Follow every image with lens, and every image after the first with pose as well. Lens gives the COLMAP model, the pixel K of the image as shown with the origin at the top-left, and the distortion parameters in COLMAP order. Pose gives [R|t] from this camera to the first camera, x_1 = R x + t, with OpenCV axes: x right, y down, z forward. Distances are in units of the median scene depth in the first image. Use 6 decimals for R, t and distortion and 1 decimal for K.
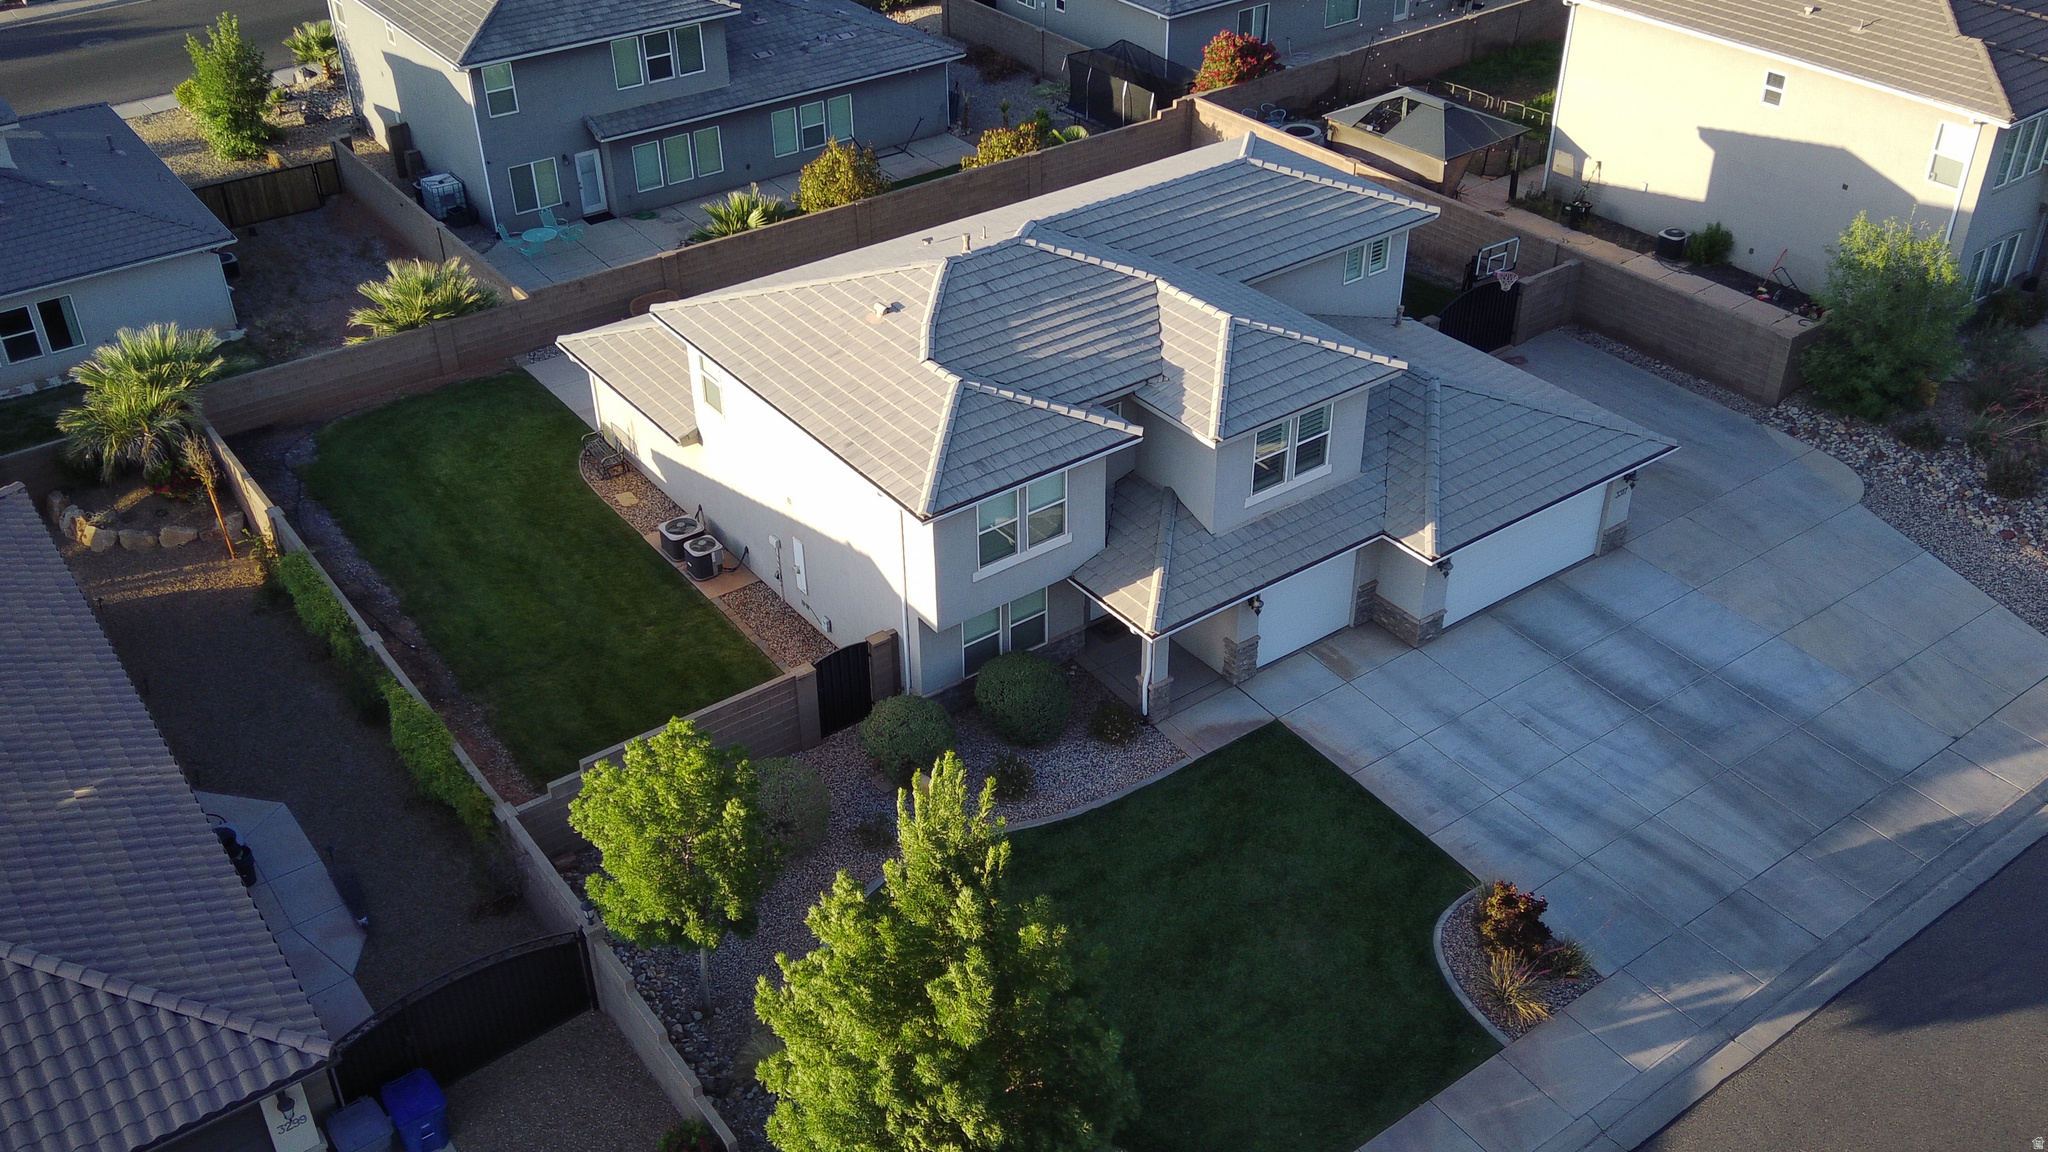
lens RADIAL K [[1773.1, 0, 1024.0], [0, 1773.1, 576.0], [0, 0, 1]] dist [0.131372, -0.225966]
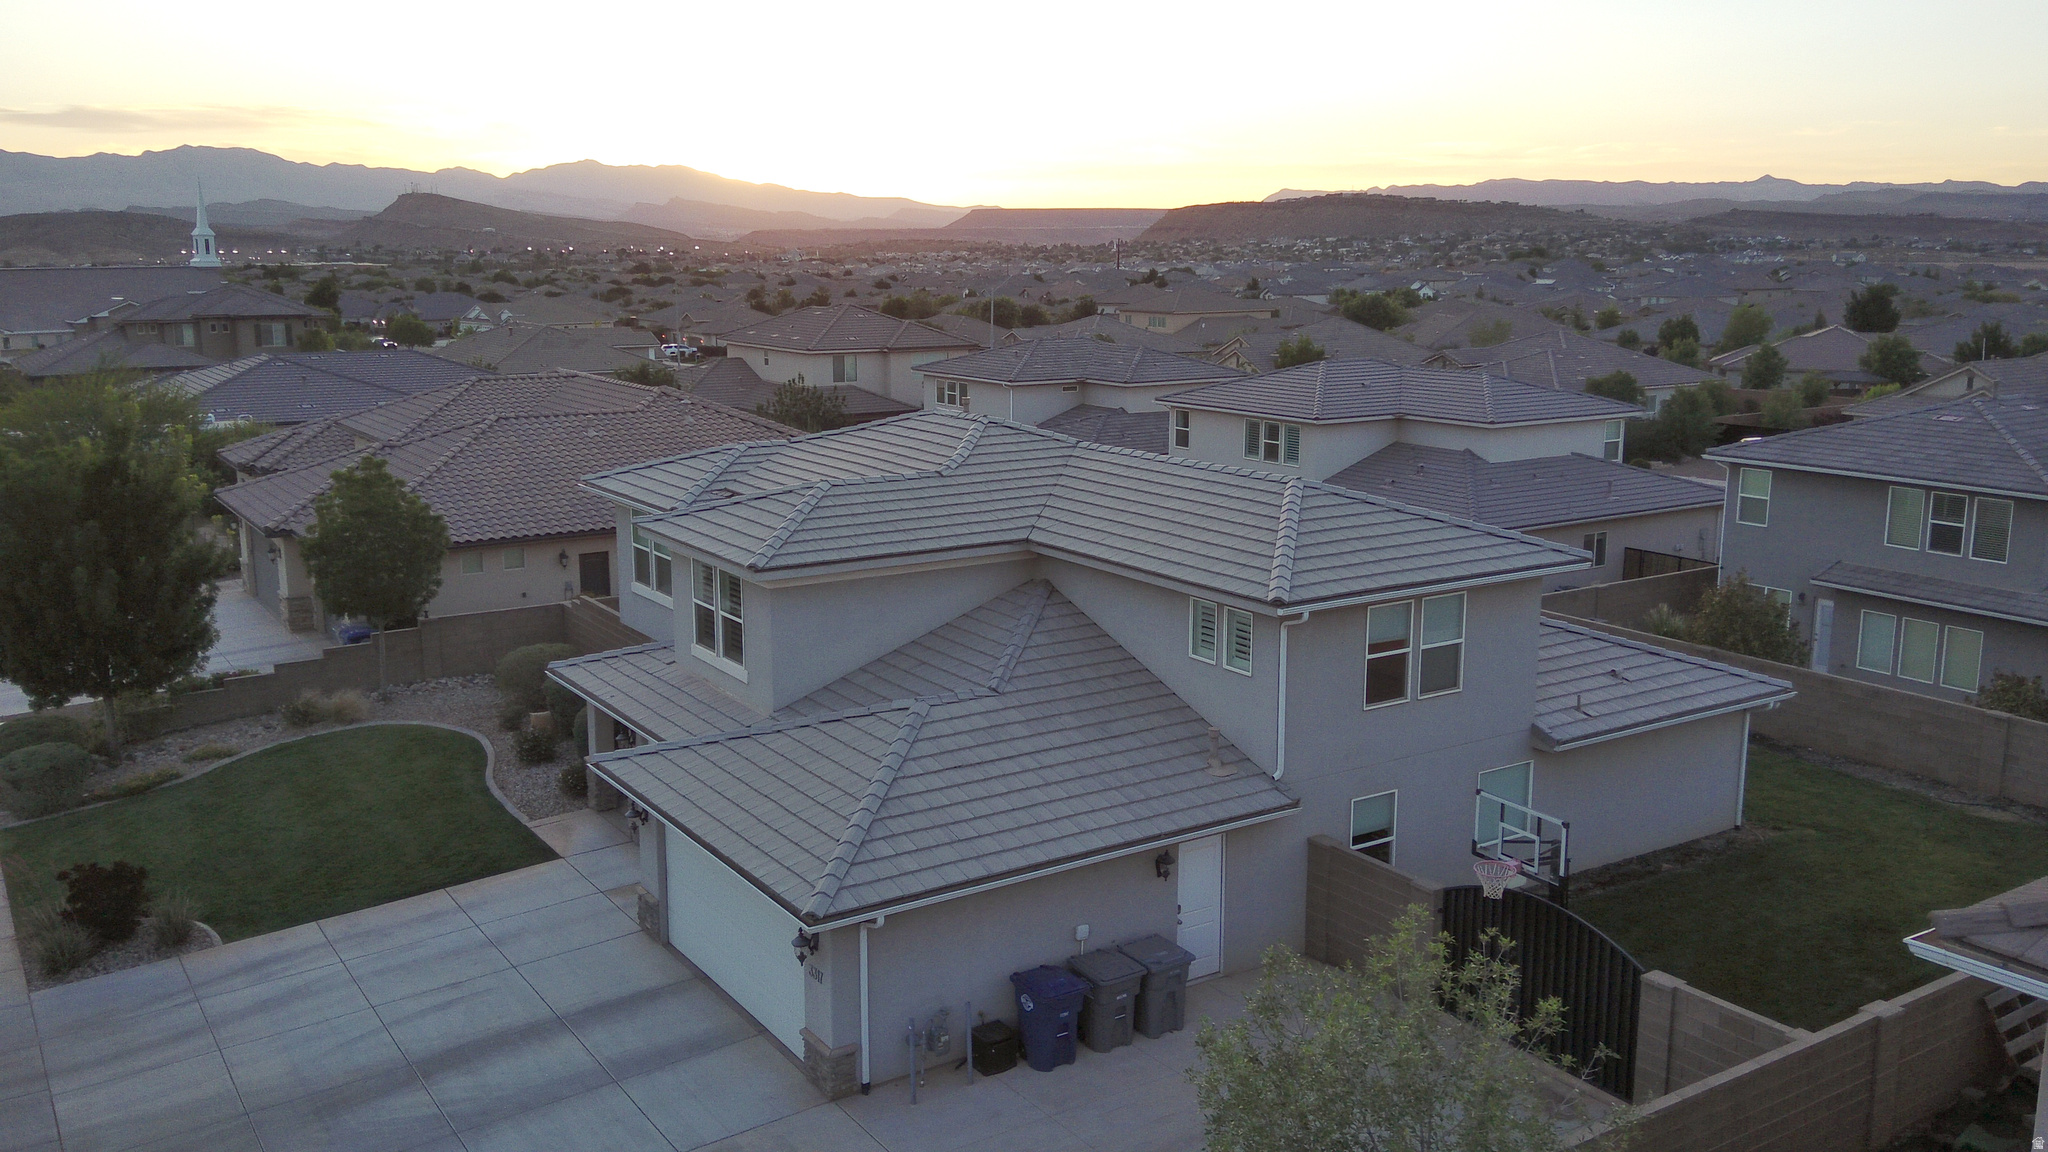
lens RADIAL K [[1773.1, 0, 1024.0], [0, 1773.1, 576.0], [0, 0, 1]] dist [0.131372, -0.225966]
pose [[-0.060937, 0.196160, -0.978677, 0.921074], [-0.564729, 0.801700, 0.195850, -0.317076], [0.823023, 0.564622, 0.061924, 1.017371]]
